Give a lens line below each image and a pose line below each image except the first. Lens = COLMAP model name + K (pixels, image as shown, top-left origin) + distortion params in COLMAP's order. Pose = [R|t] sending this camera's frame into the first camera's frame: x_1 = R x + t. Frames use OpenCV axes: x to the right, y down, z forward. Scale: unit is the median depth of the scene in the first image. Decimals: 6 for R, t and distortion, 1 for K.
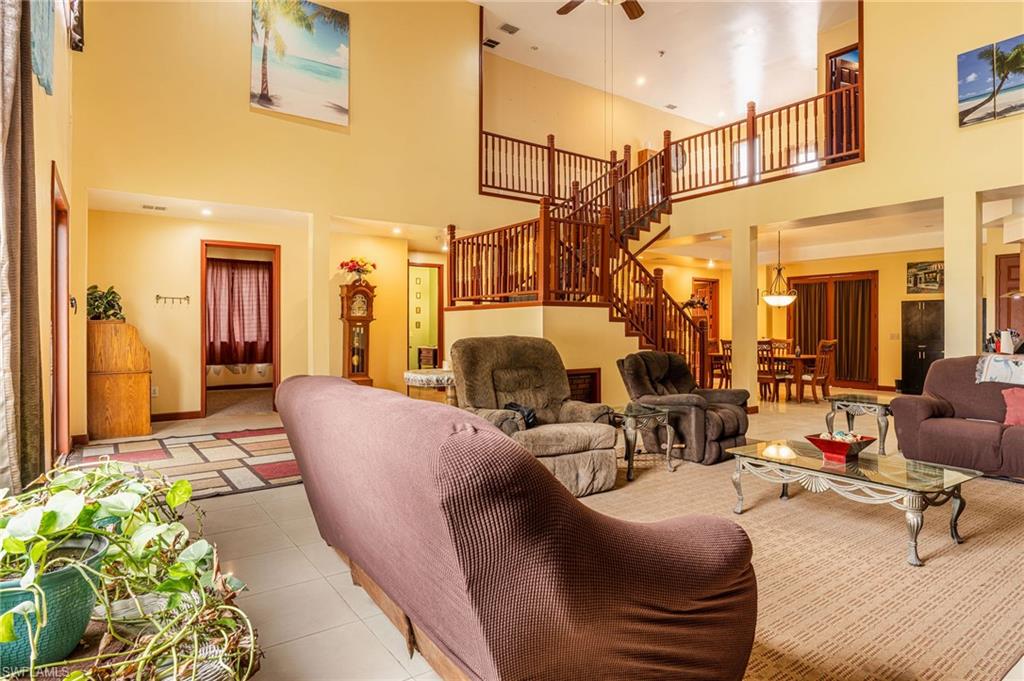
lens RADIAL K [[581.9, 0, 509.8], [0, 581.9, 335.3], [0, 0, 1]] dist [-0.017515, -0.001416]
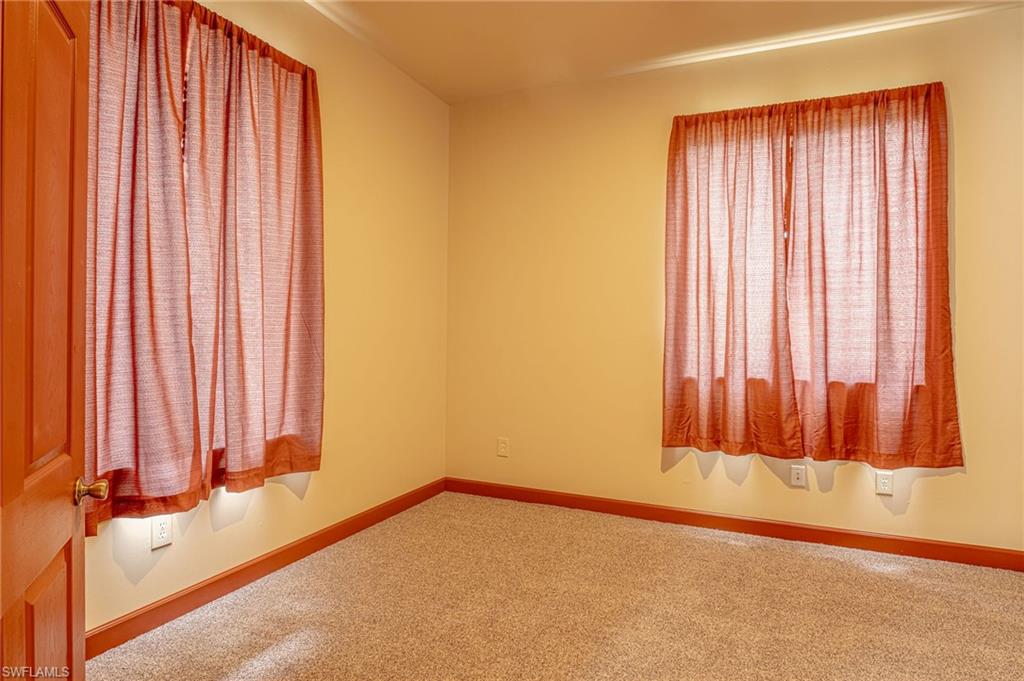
lens RADIAL K [[581.9, 0, 508.0], [0, 581.9, 340.7], [0, 0, 1]] dist [-0.017515, -0.001416]
pose [[0.537501, 0.005556, -0.843245, -0.303121], [-0.015140, 0.999881, -0.003062, -0.006085], [0.843127, 0.014413, 0.537521, 0.715322]]
